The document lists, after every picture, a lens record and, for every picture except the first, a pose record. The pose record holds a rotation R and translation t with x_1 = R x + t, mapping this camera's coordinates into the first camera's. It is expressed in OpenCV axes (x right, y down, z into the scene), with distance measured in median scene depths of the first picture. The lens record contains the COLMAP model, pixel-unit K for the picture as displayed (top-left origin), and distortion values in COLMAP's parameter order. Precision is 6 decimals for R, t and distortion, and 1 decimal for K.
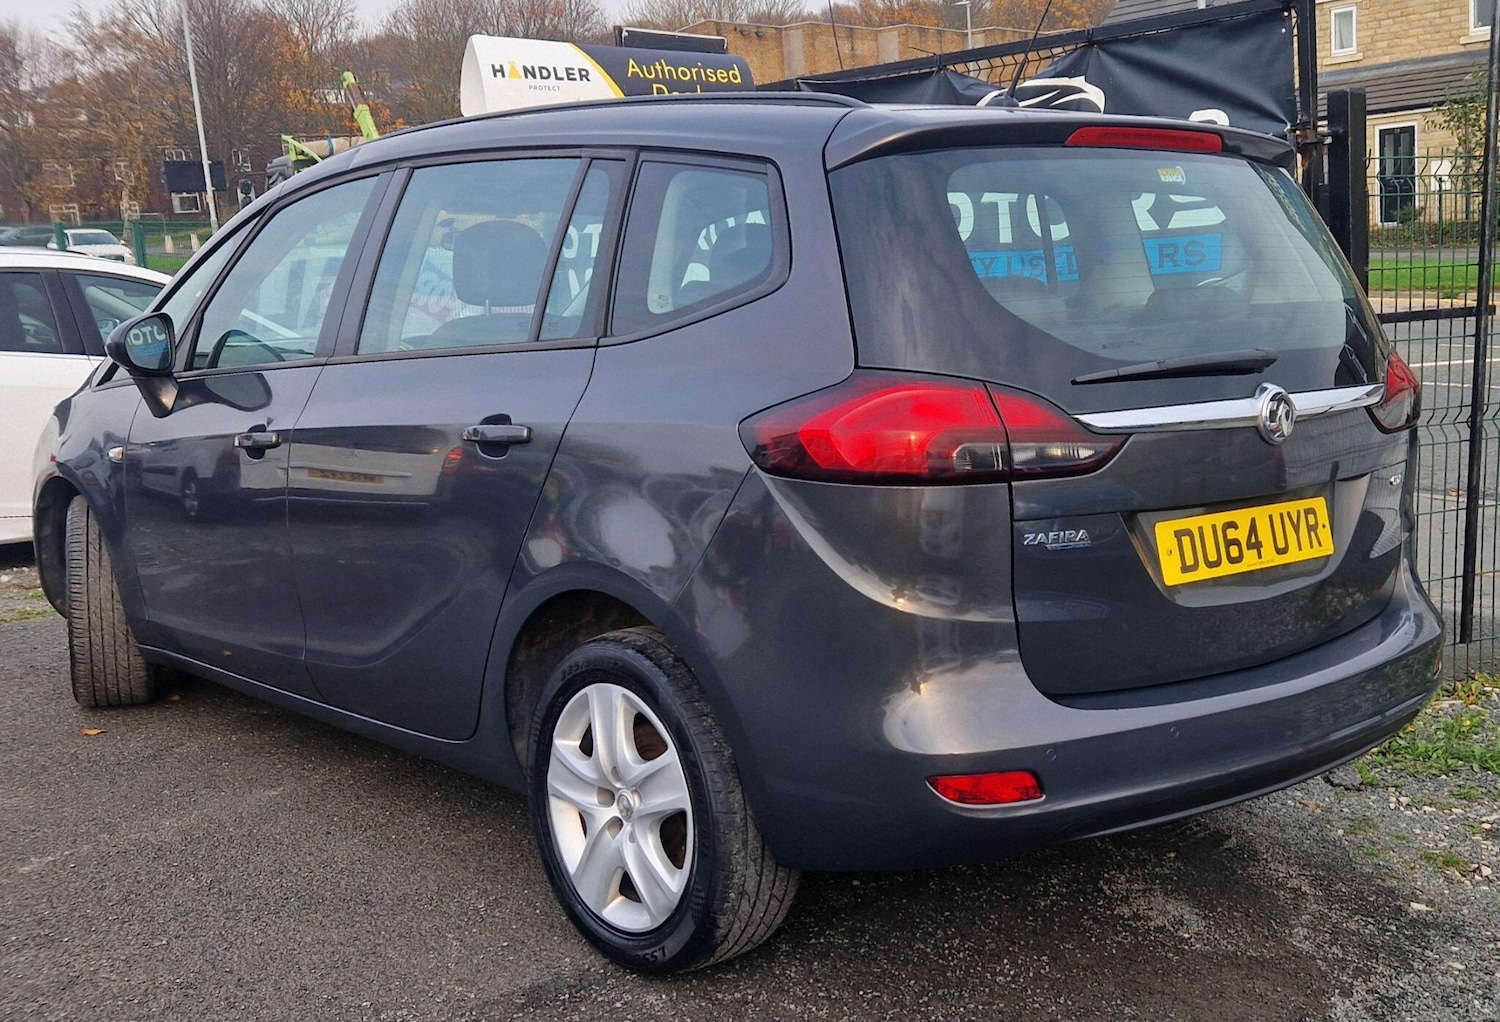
lens RADIAL K [[1719.3, 0, 813.2], [0, 1719.3, 554.8], [0, 0, 1]] dist [0.075466, -0.069046]
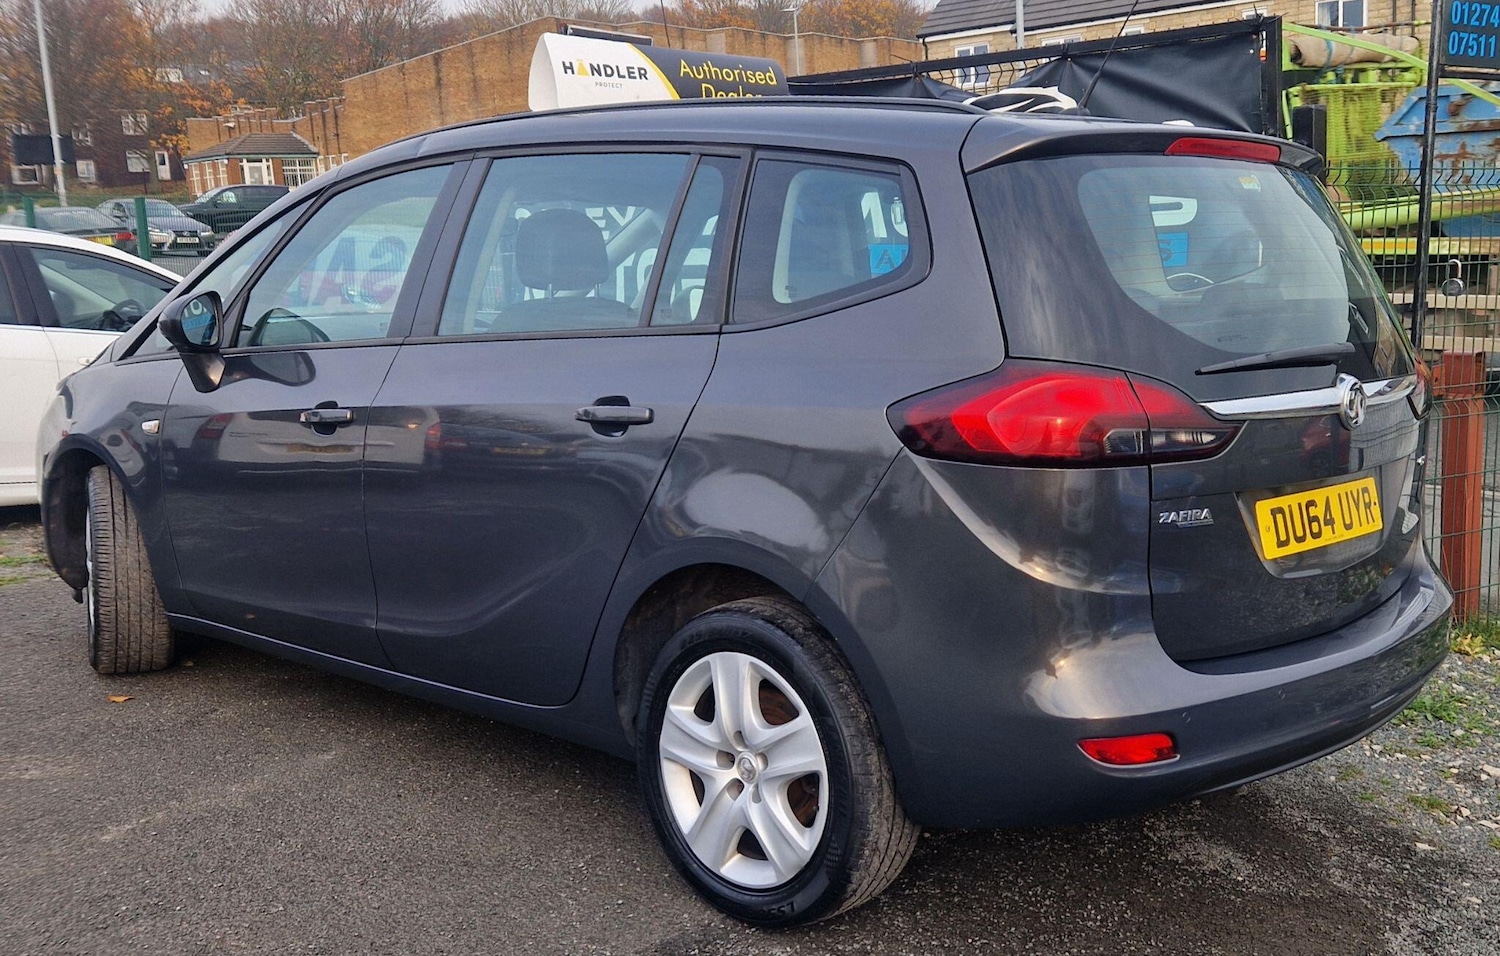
lens RADIAL K [[1588.7, 0, 812.2], [0, 1588.7, 498.6], [0, 0, 1]] dist [0.096027, -0.134161]
pose [[0.994181, 0.001621, 0.107708, -0.164468], [-0.000456, 0.999941, -0.010846, -0.008270], [-0.107719, 0.010734, 0.994123, 0.022471]]
